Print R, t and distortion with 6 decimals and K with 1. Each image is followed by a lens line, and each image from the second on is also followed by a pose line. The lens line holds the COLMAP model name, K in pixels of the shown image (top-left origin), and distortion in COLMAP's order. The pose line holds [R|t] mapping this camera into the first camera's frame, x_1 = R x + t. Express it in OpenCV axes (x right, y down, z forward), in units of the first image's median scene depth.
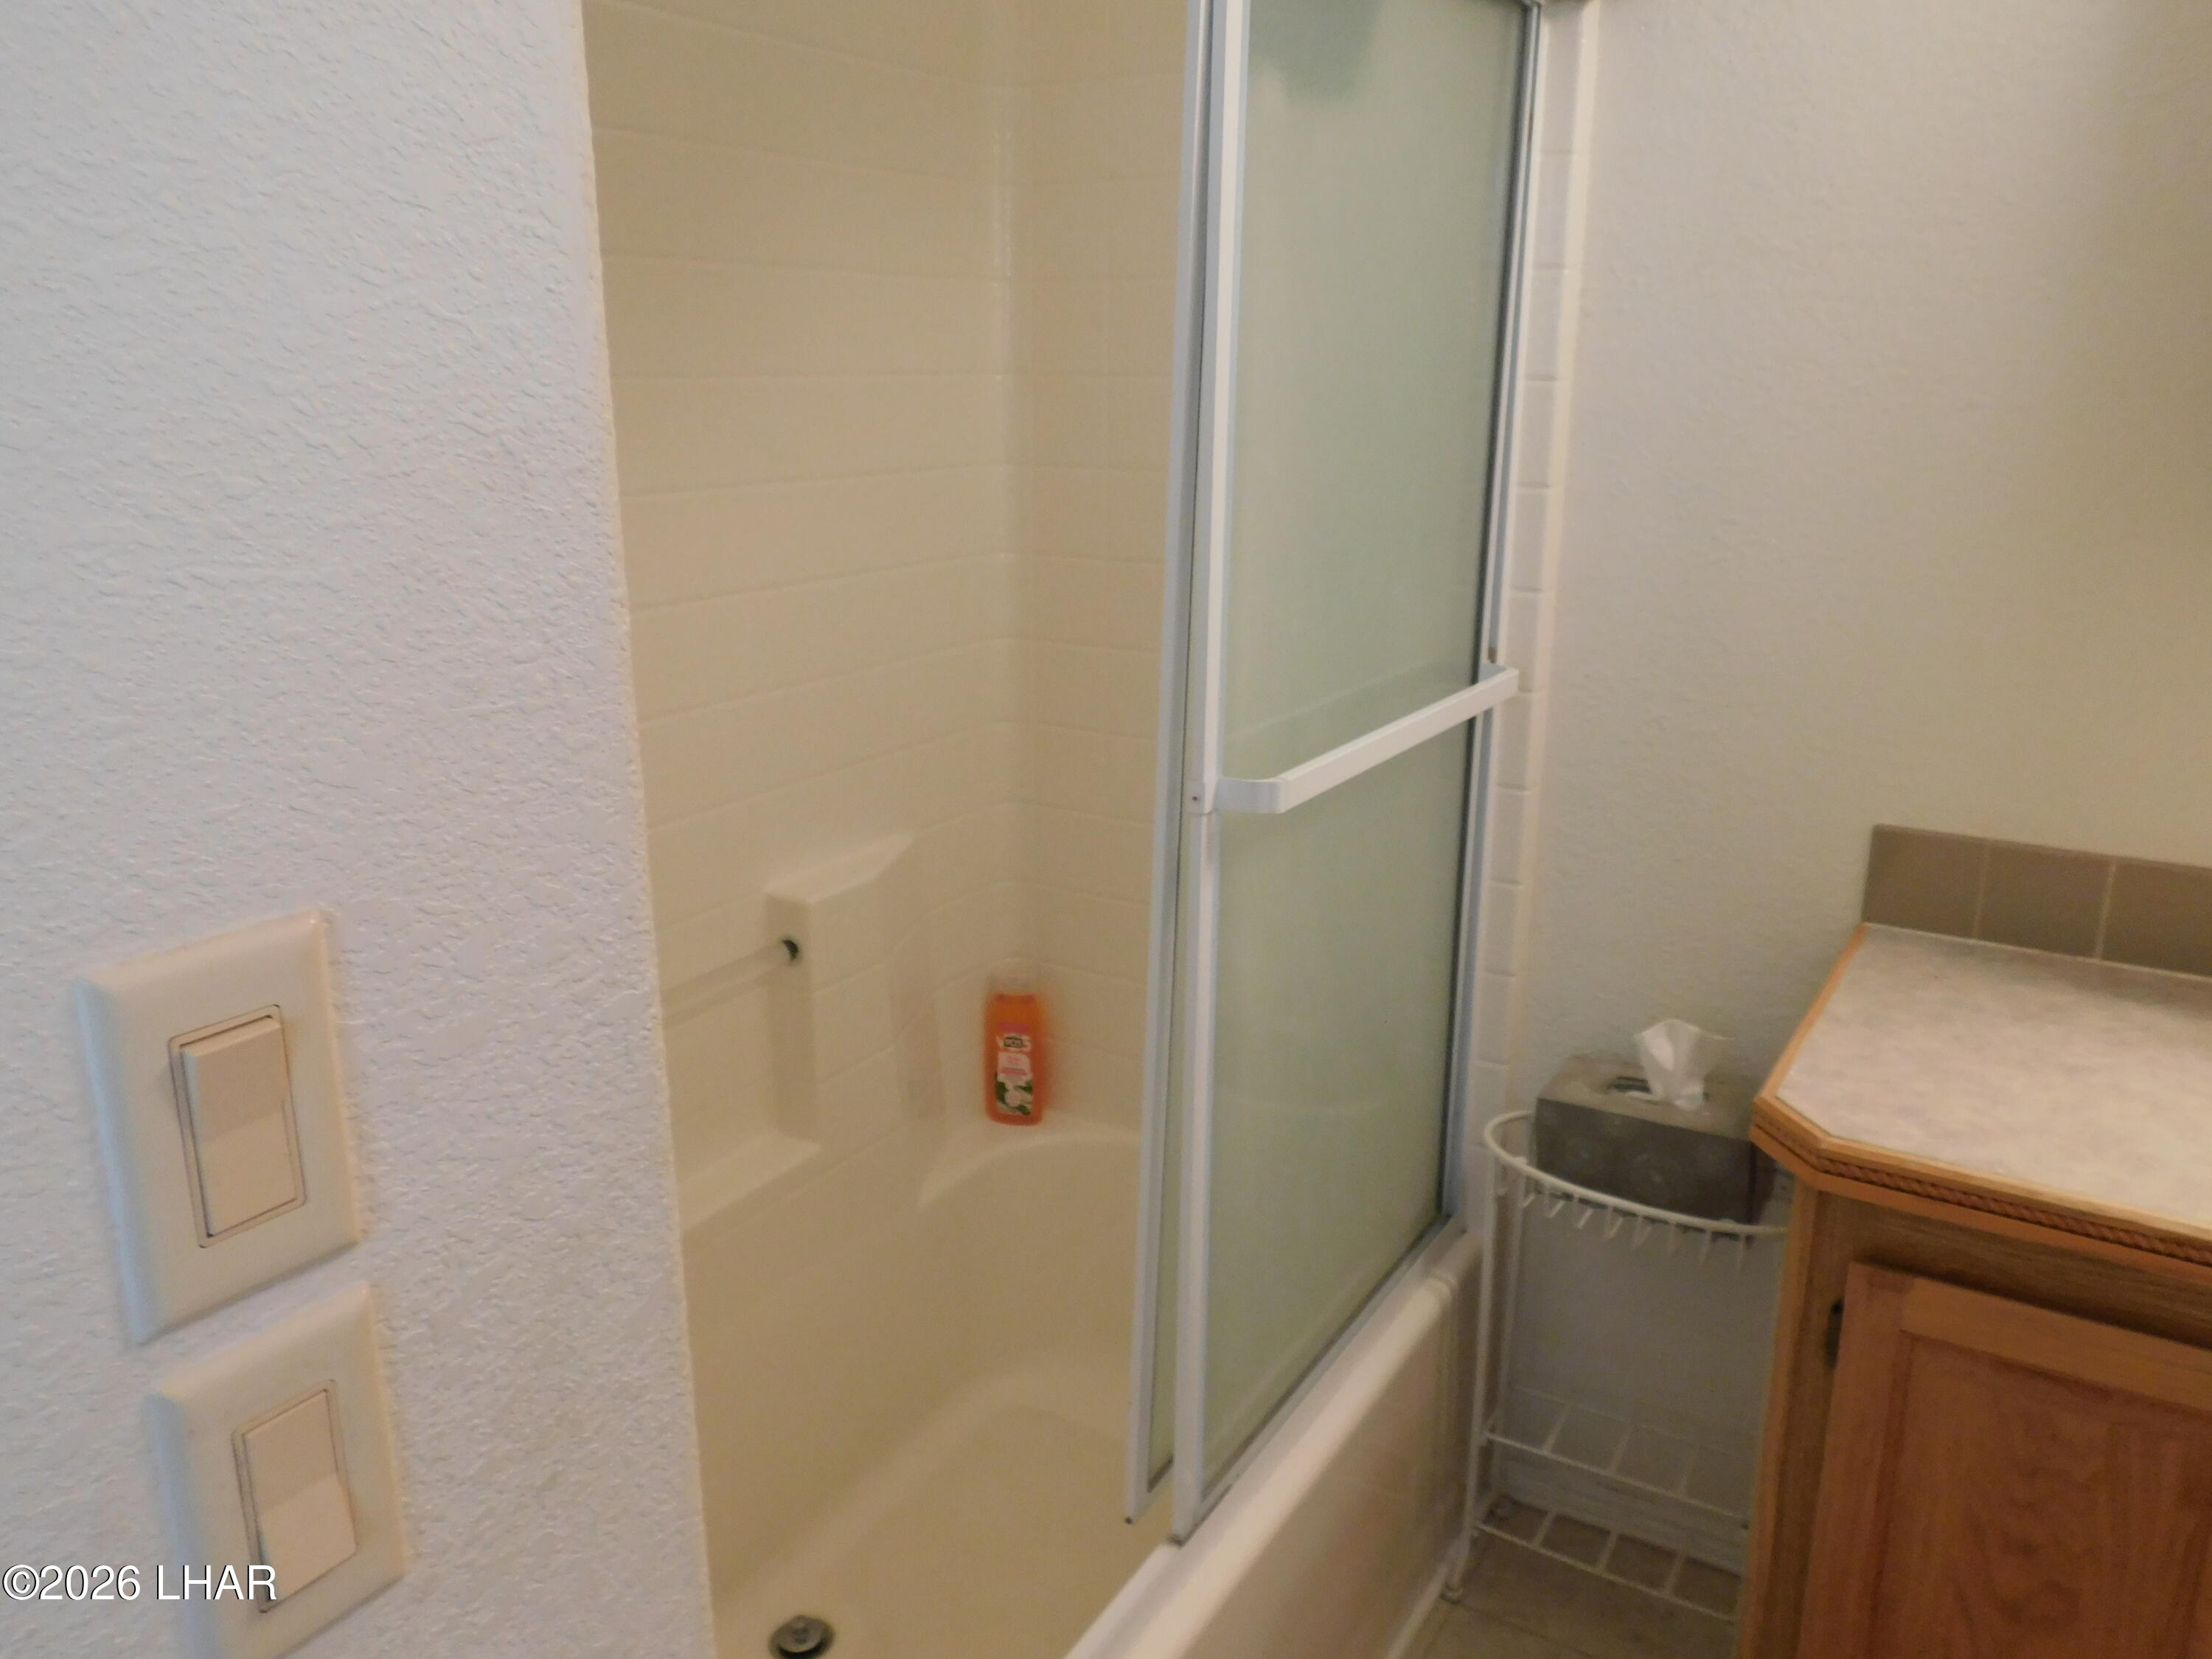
lens RADIAL K [[1625.6, 0, 1107.0], [0, 1625.6, 814.6], [0, 0, 1]] dist [-0.018859, 0.026311]
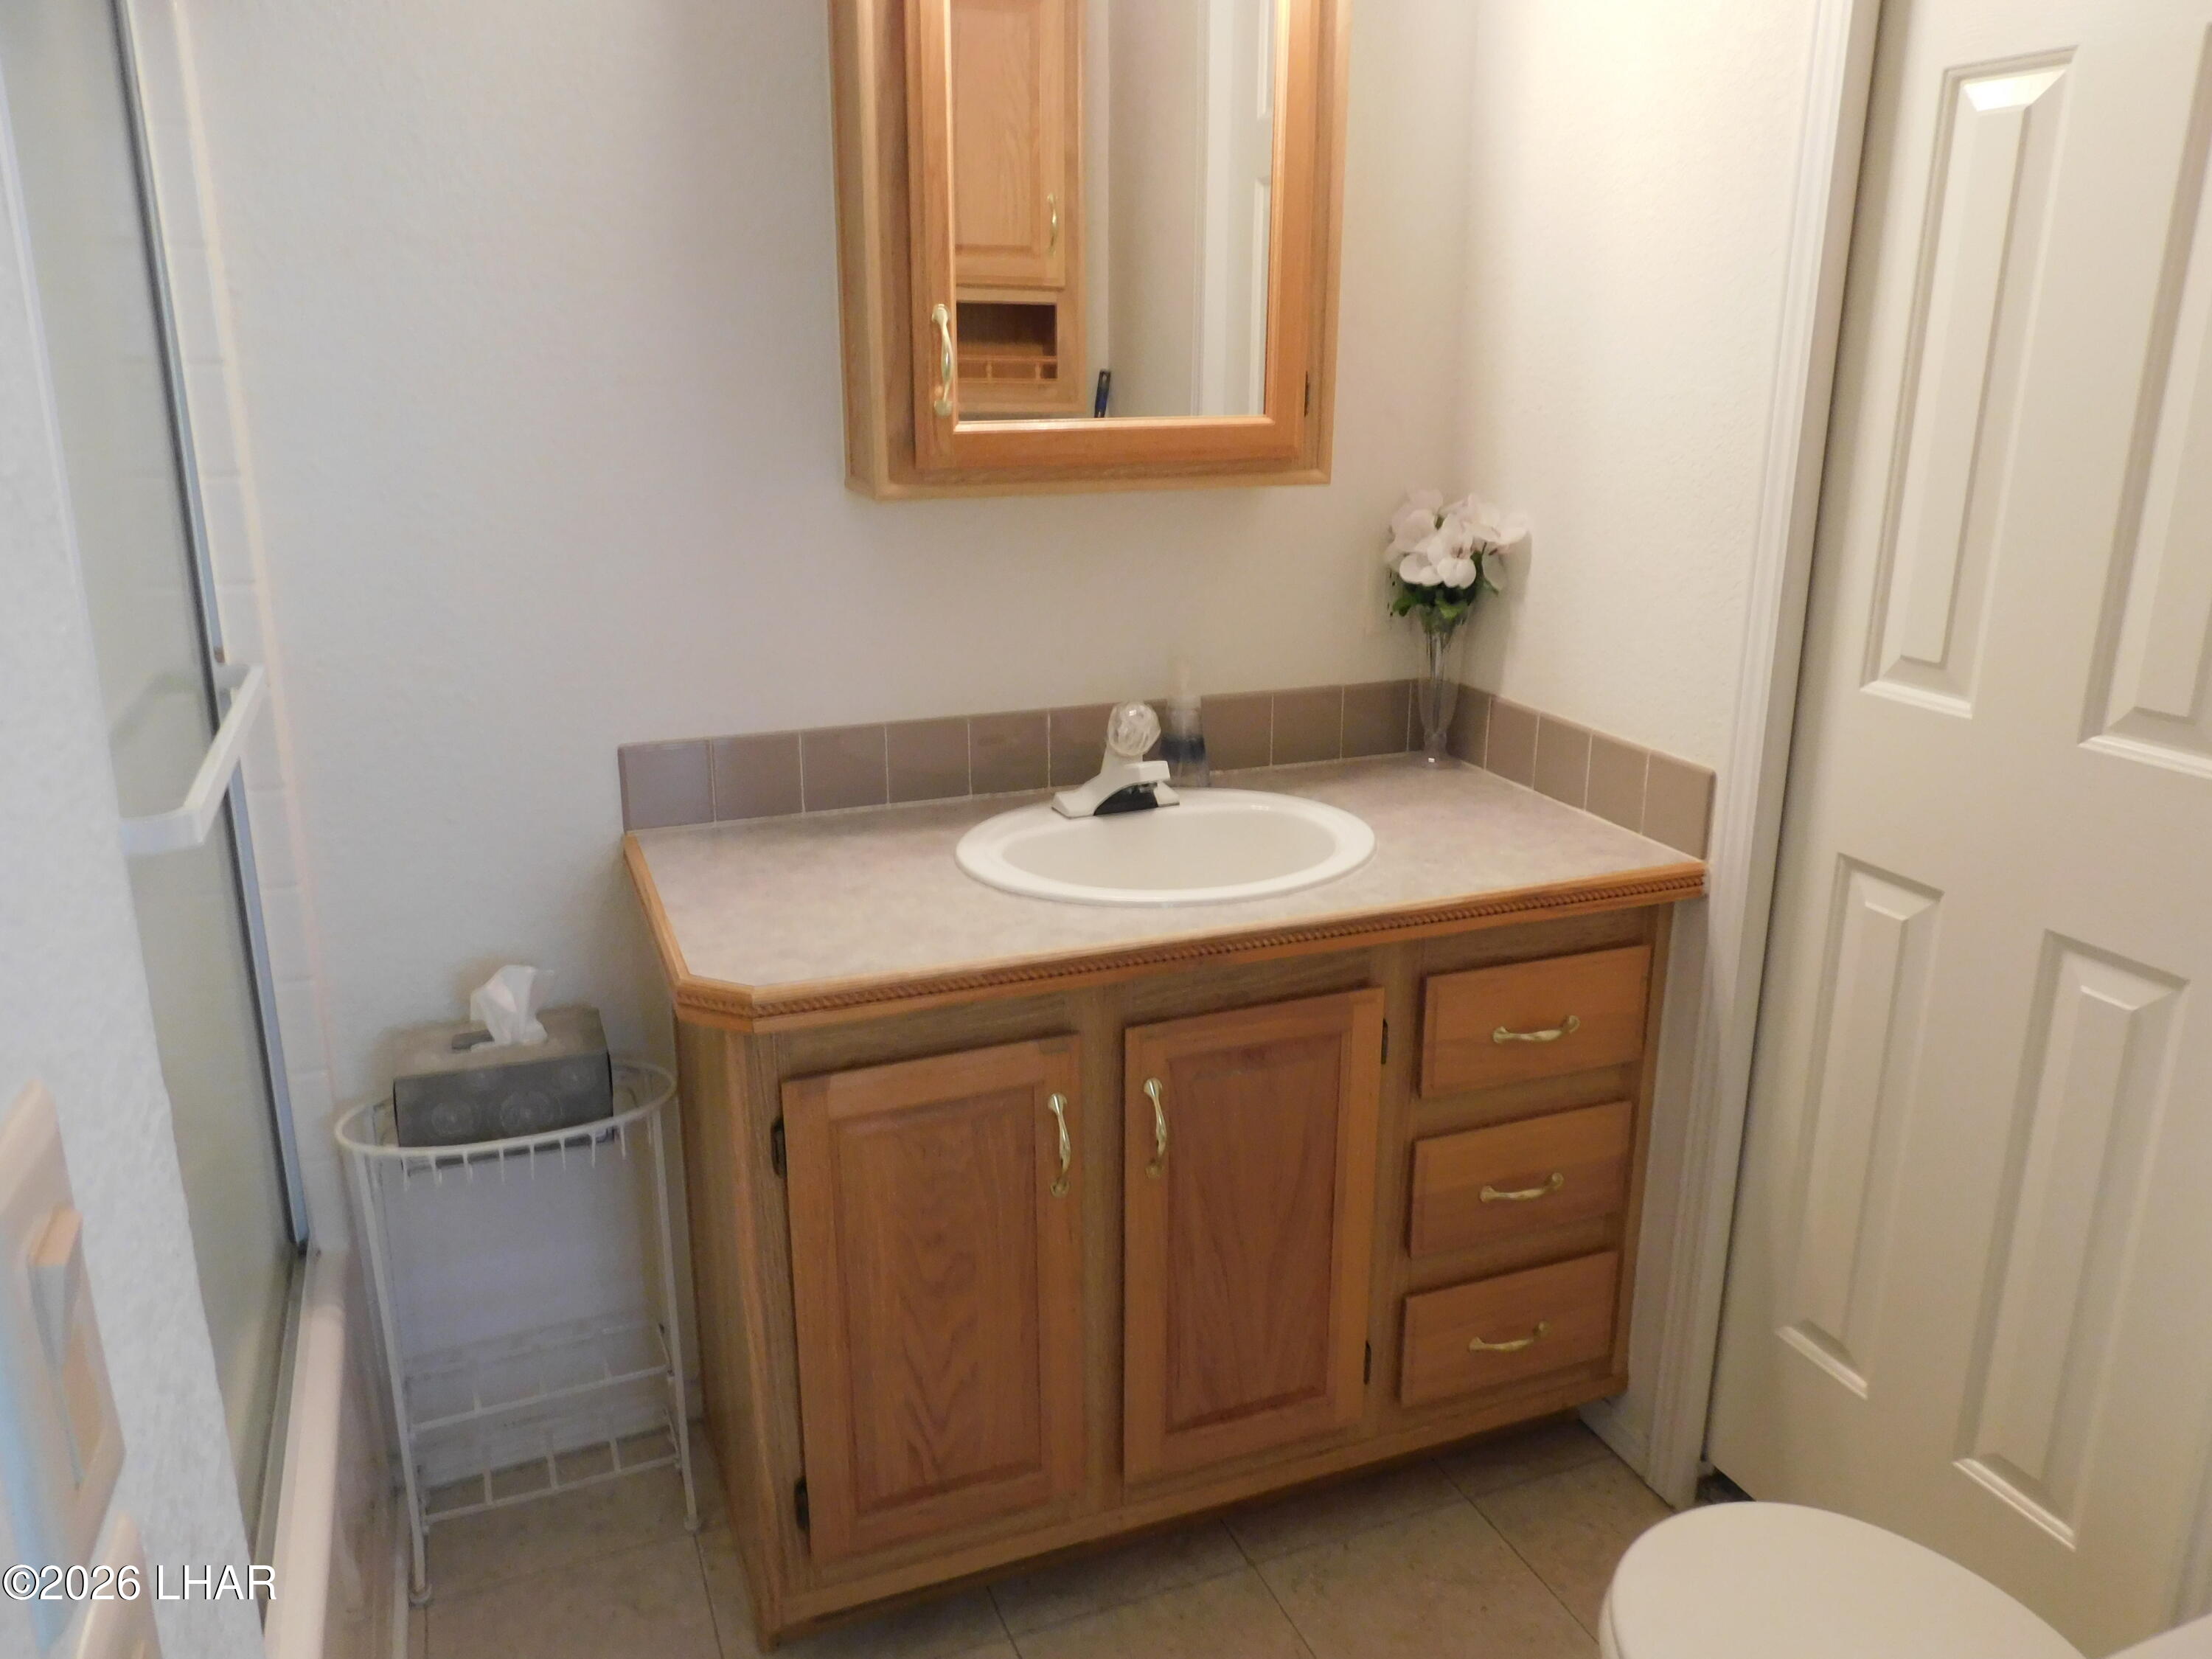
lens RADIAL K [[1625.6, 0, 1107.0], [0, 1625.6, 814.6], [0, 0, 1]] dist [-0.018859, 0.026311]
pose [[0.591548, -0.228307, 0.773270, -0.233865], [0.214285, 0.969097, 0.122198, -0.014710], [-0.777272, 0.093414, 0.622191, 0.022163]]
